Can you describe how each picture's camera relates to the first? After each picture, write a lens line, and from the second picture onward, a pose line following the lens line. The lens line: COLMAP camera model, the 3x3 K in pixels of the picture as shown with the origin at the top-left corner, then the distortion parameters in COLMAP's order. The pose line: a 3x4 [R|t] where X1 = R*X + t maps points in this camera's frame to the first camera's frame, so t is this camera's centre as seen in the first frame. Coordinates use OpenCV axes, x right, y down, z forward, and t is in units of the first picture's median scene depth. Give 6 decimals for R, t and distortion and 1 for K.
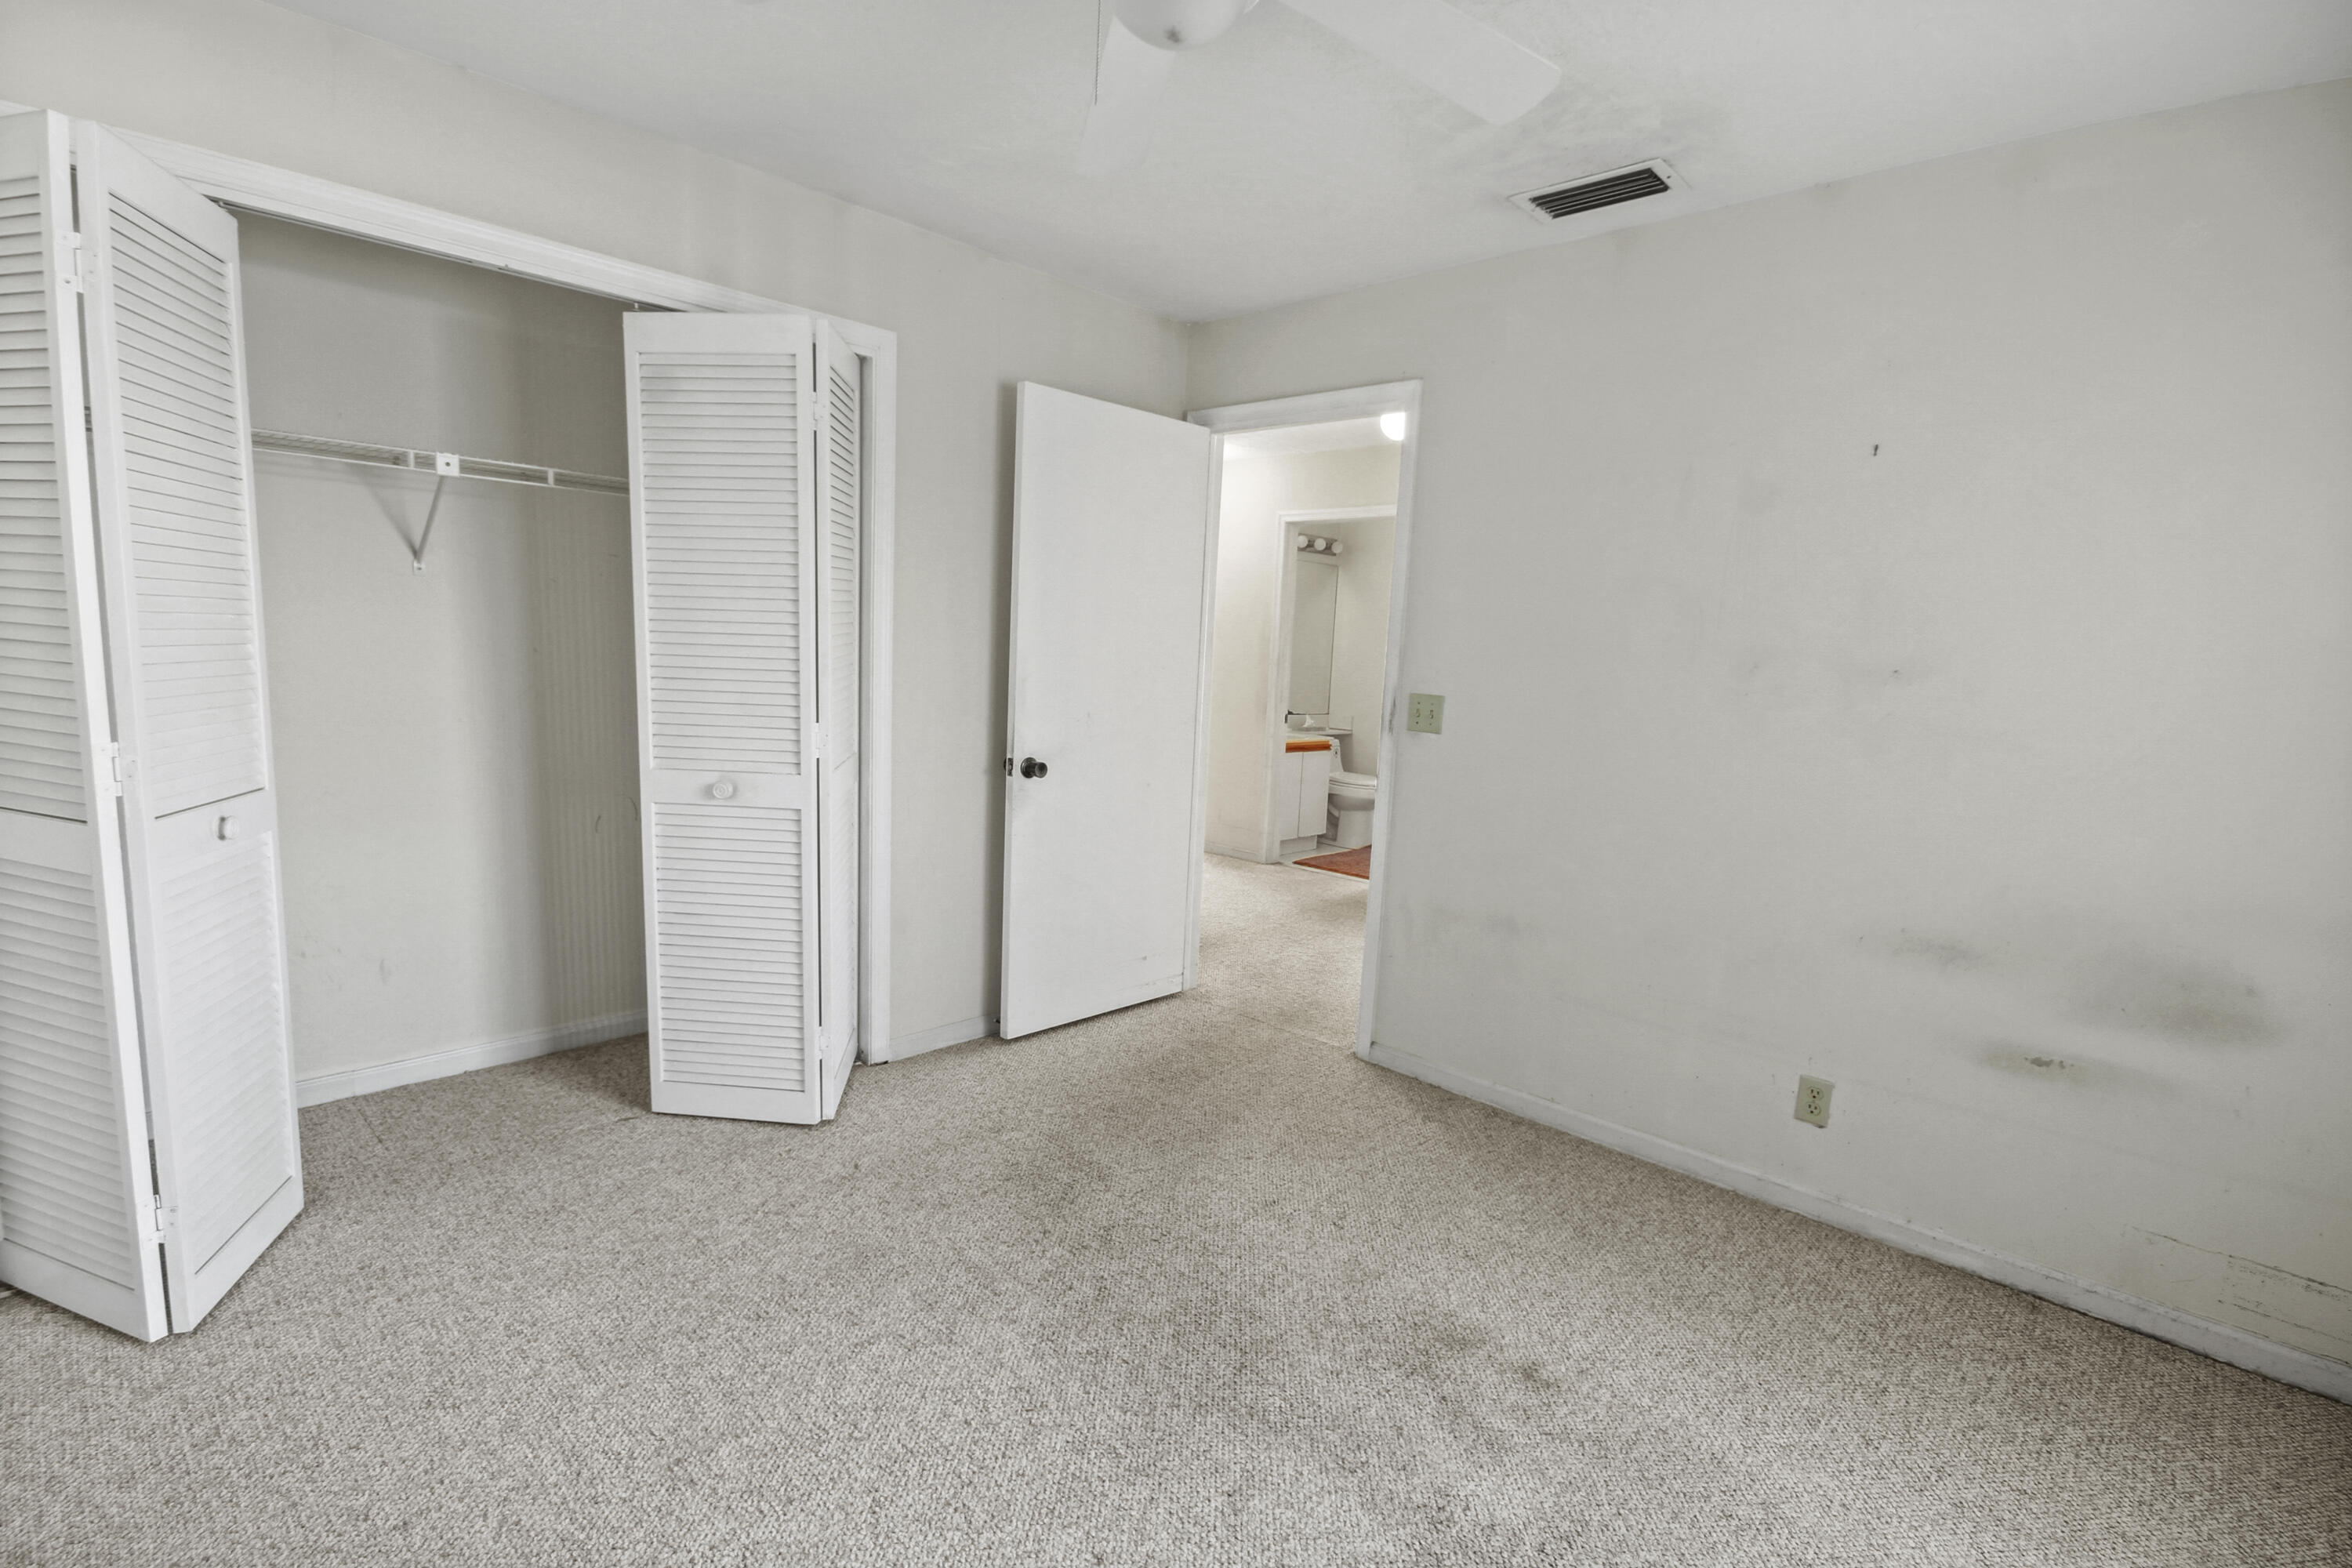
lens RADIAL K [[1059.2, 0, 1176.0], [0, 1059.2, 784.0], [0, 0, 1]] dist [0.000070, -0.000118]
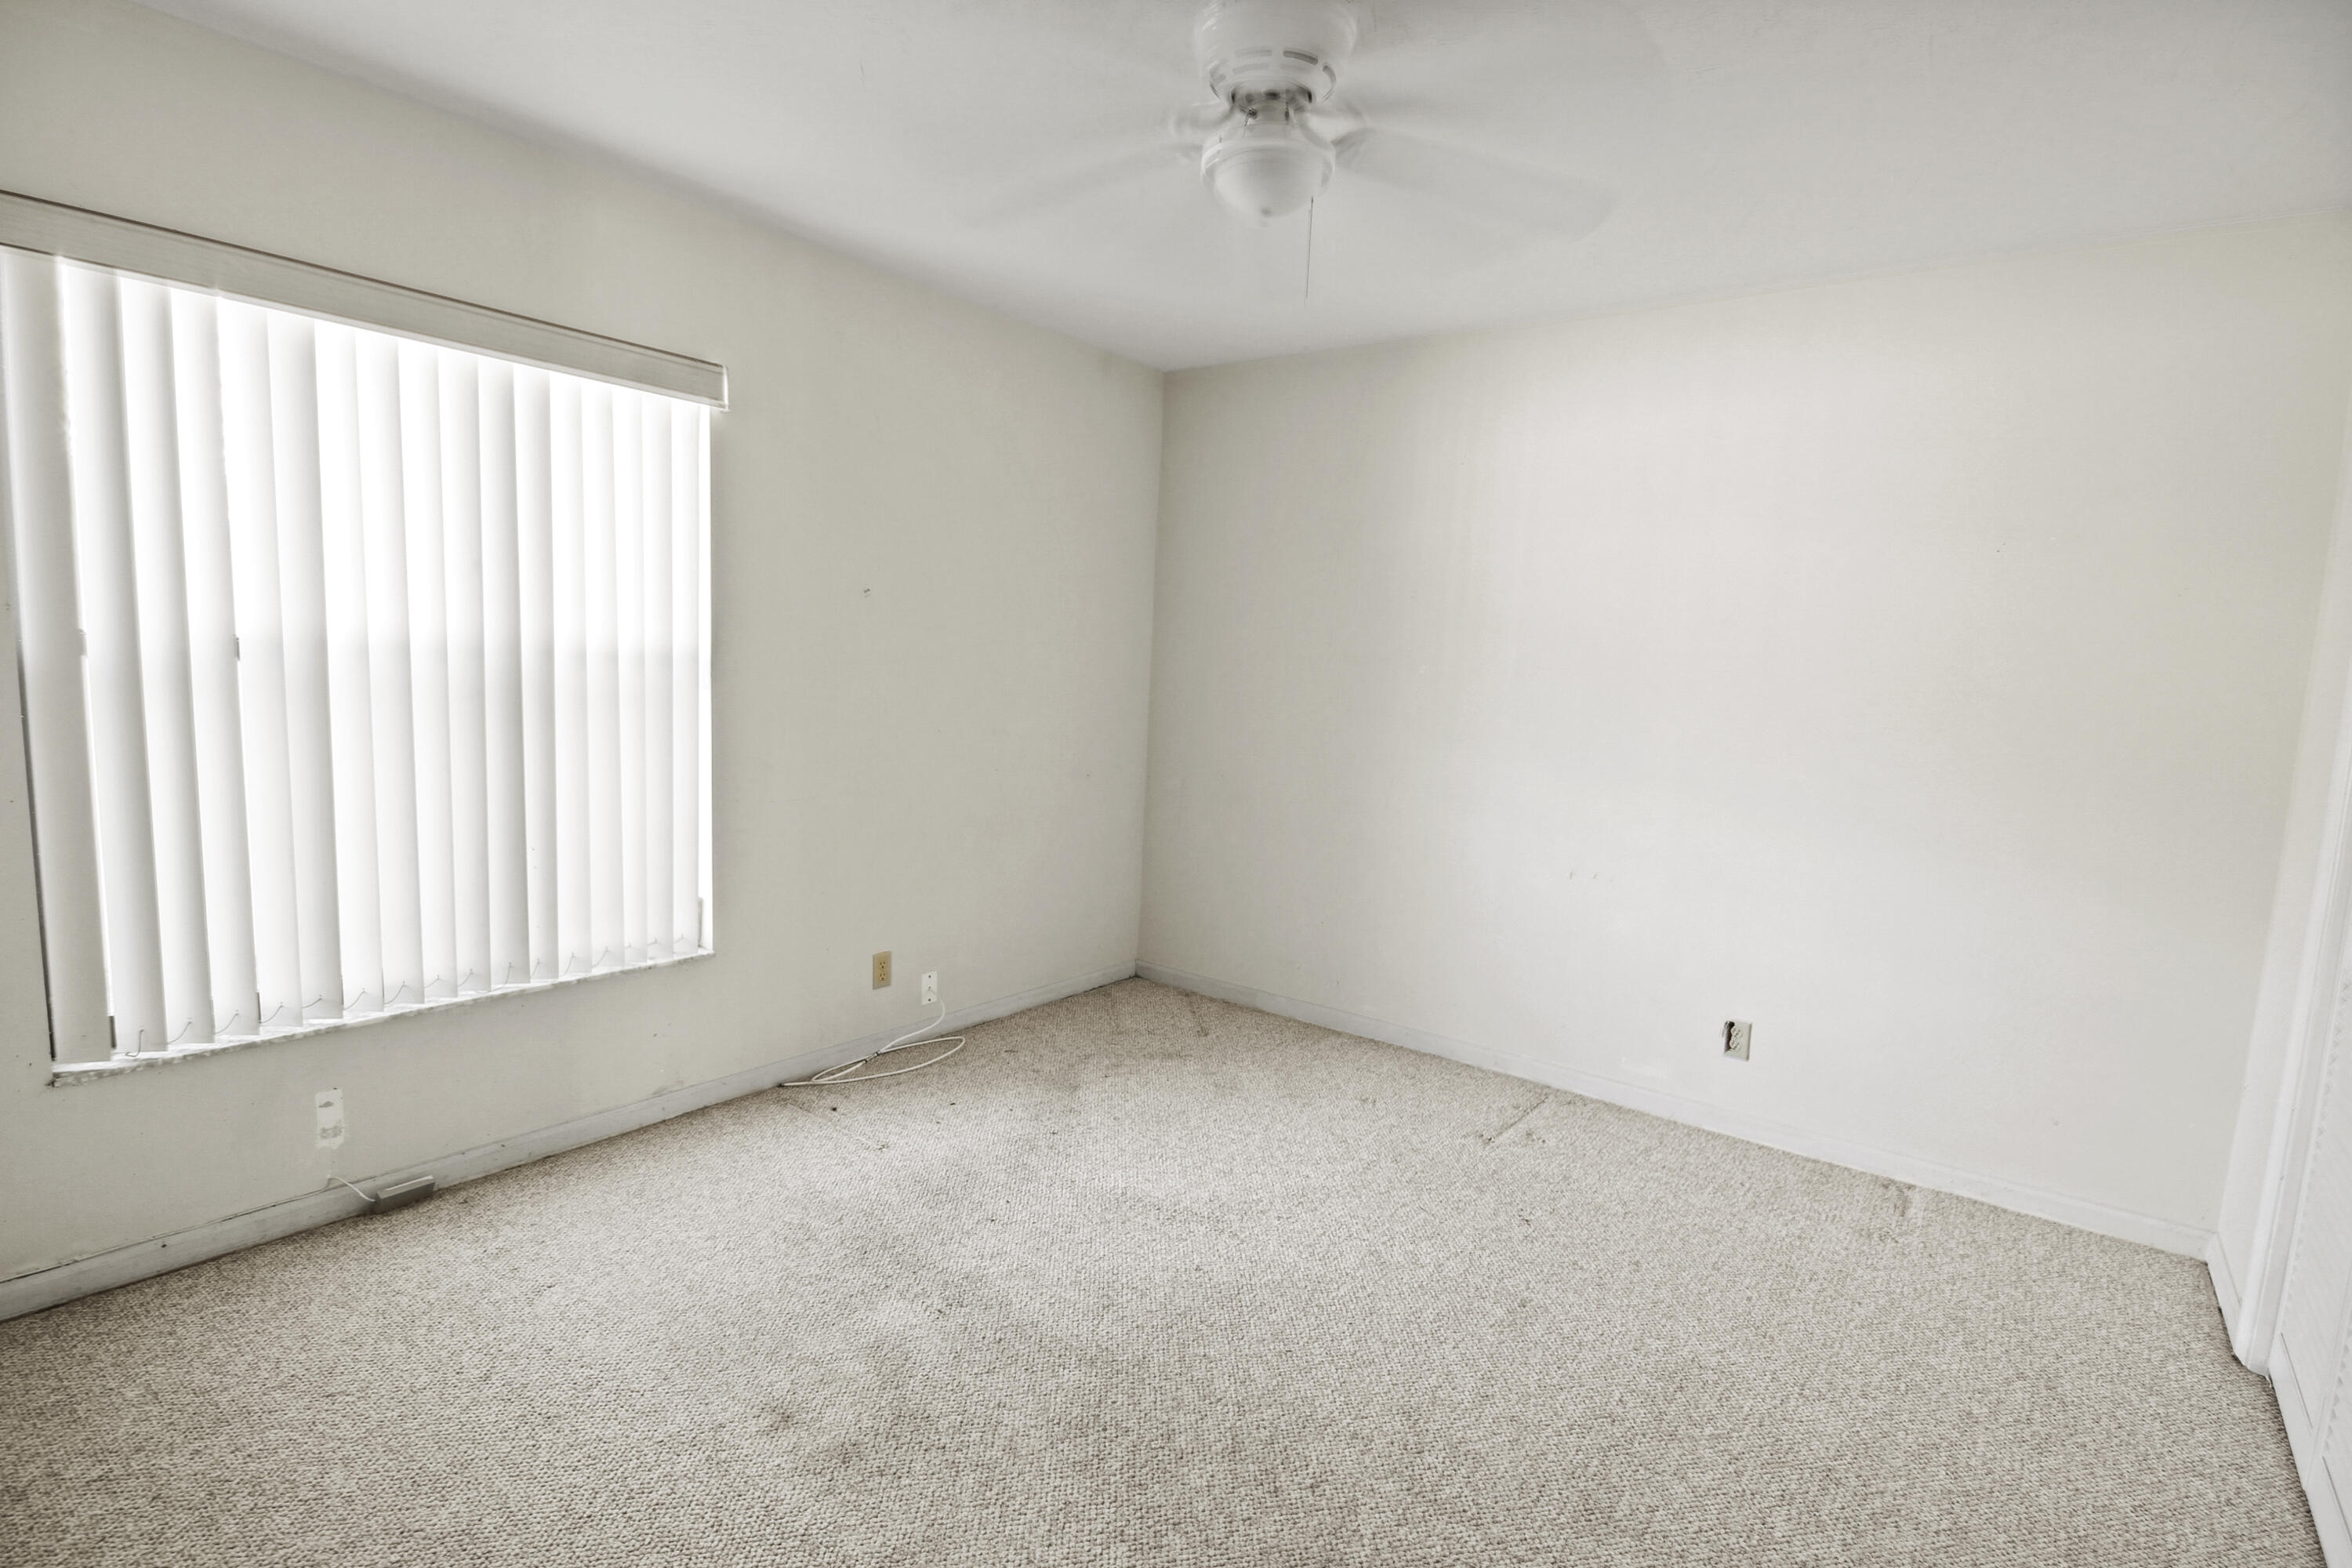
lens RADIAL K [[1059.2, 0, 1176.0], [0, 1059.2, 784.0], [0, 0, 1]] dist [0.000070, -0.000118]
pose [[-0.990323, -0.082601, -0.111523, 0.145432], [-0.108342, 0.962348, 0.249297, -0.241089], [0.086732, 0.258967, -0.961984, 1.769164]]
